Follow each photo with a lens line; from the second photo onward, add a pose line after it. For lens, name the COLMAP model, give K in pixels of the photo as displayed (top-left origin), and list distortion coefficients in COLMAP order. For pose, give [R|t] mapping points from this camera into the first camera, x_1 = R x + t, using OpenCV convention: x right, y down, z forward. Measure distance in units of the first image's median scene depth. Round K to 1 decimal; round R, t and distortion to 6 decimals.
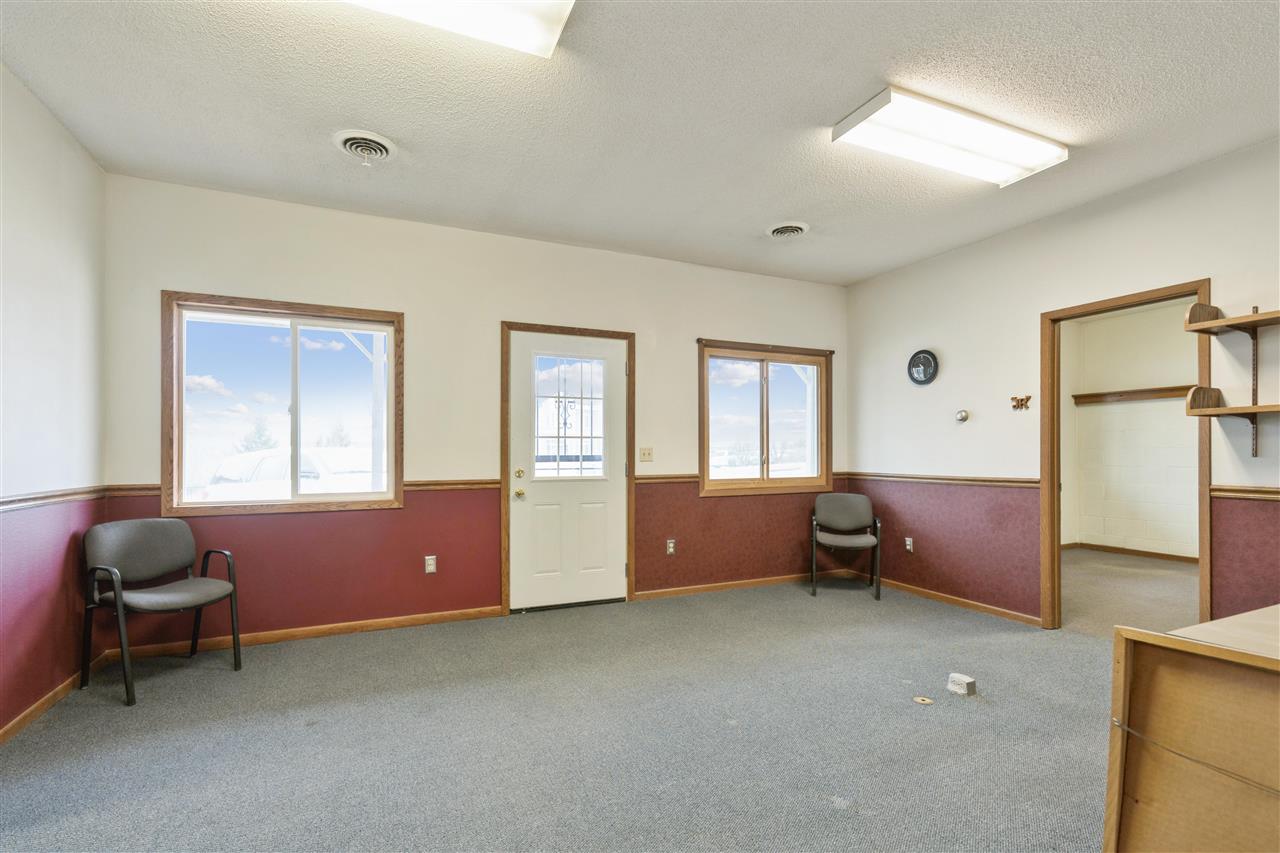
lens RADIAL K [[591.1, 0, 619.6], [0, 591.1, 454.8], [0, 0, 1]] dist [-0.000030, -0.000066]
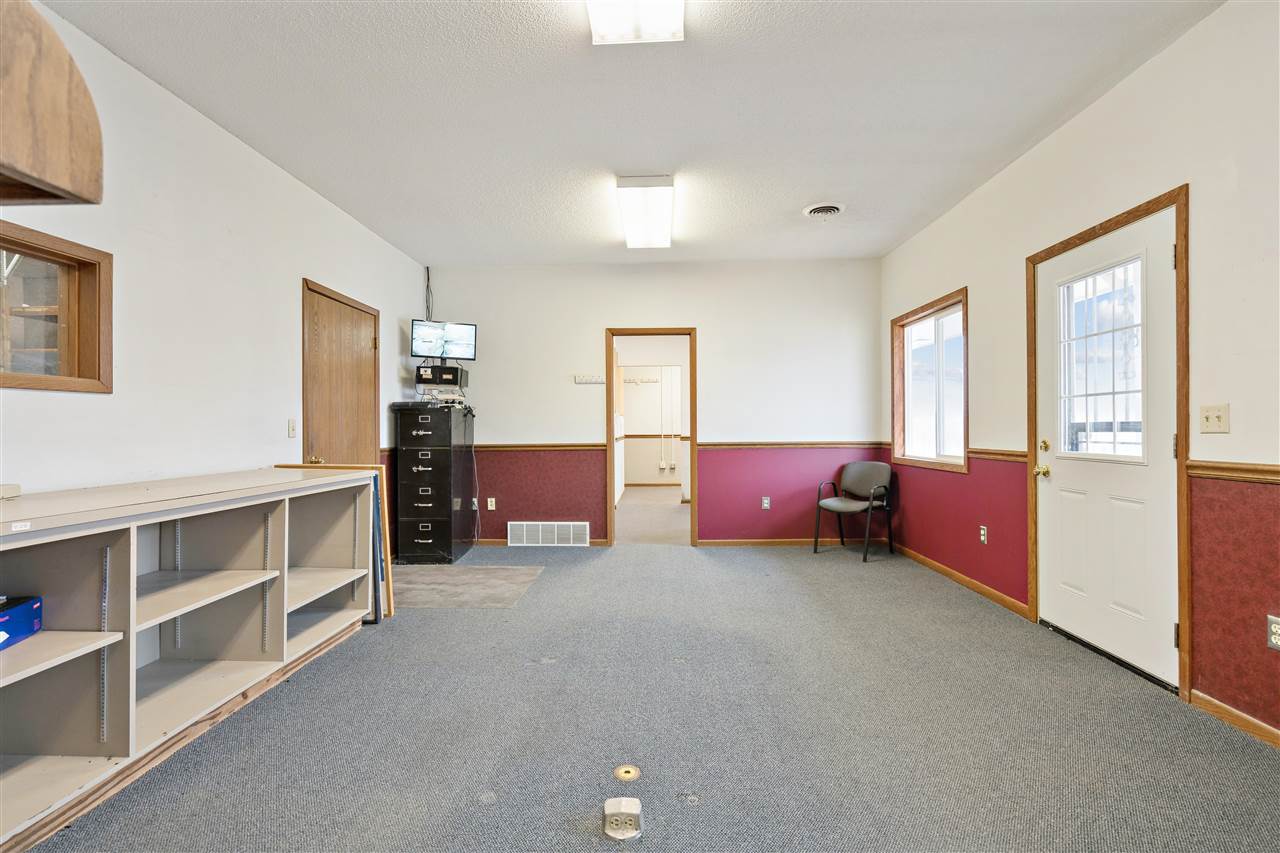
lens RADIAL K [[580.2, 0, 643.9], [0, 580.2, 421.5], [0, 0, 1]] dist [-0.001757, 0.000297]
pose [[-0.418502, -0.004490, -0.908205, 0.738084], [0.004827, 0.999963, -0.007168, 0.002830], [0.908203, -0.007383, -0.418464, 0.843970]]
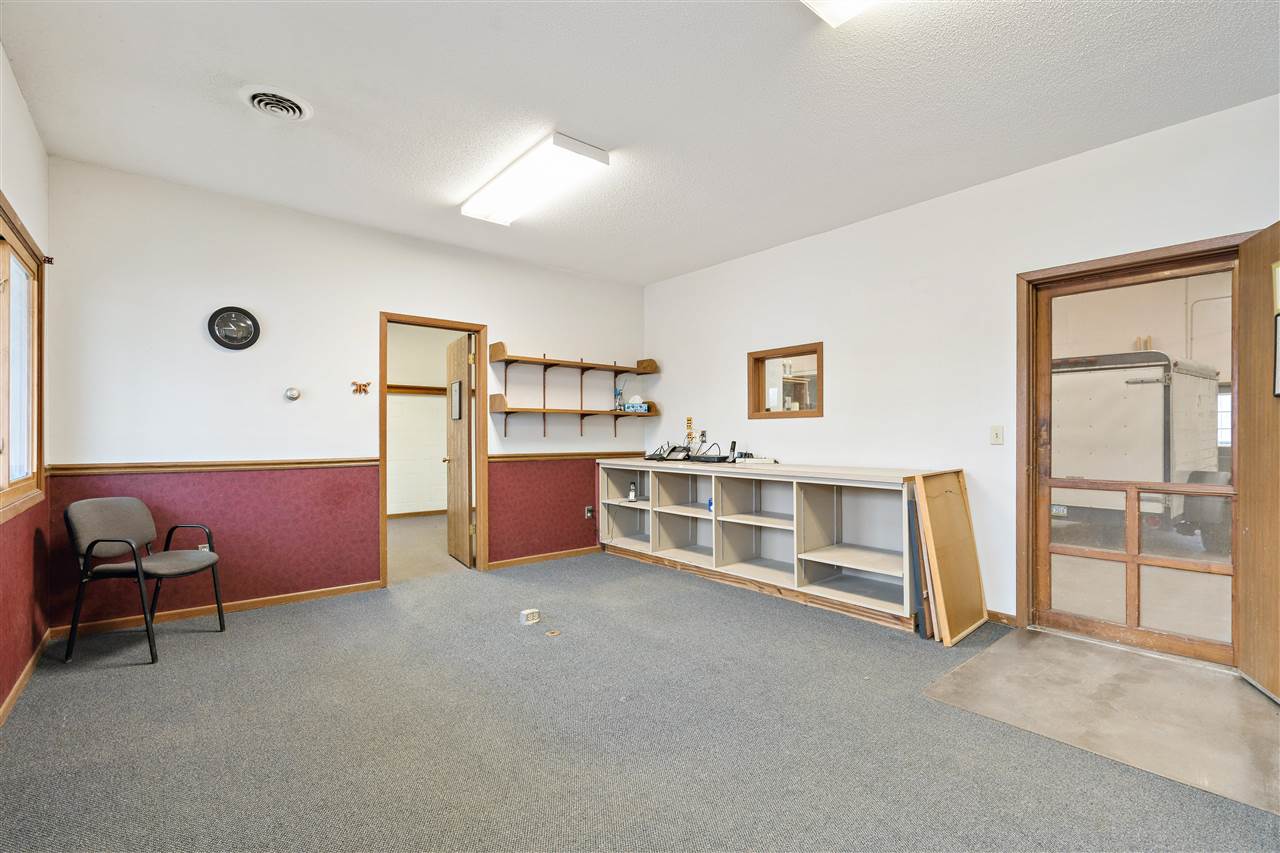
lens RADIAL K [[580.0, 0, 642.7], [0, 580.0, 437.0], [0, 0, 1]] dist [-0.002373, -0.000063]
pose [[-0.295088, 0.002144, 0.955468, -0.448788], [0.005942, 0.999982, -0.000409, 0.004639], [-0.955452, 0.005556, -0.295095, 0.757158]]
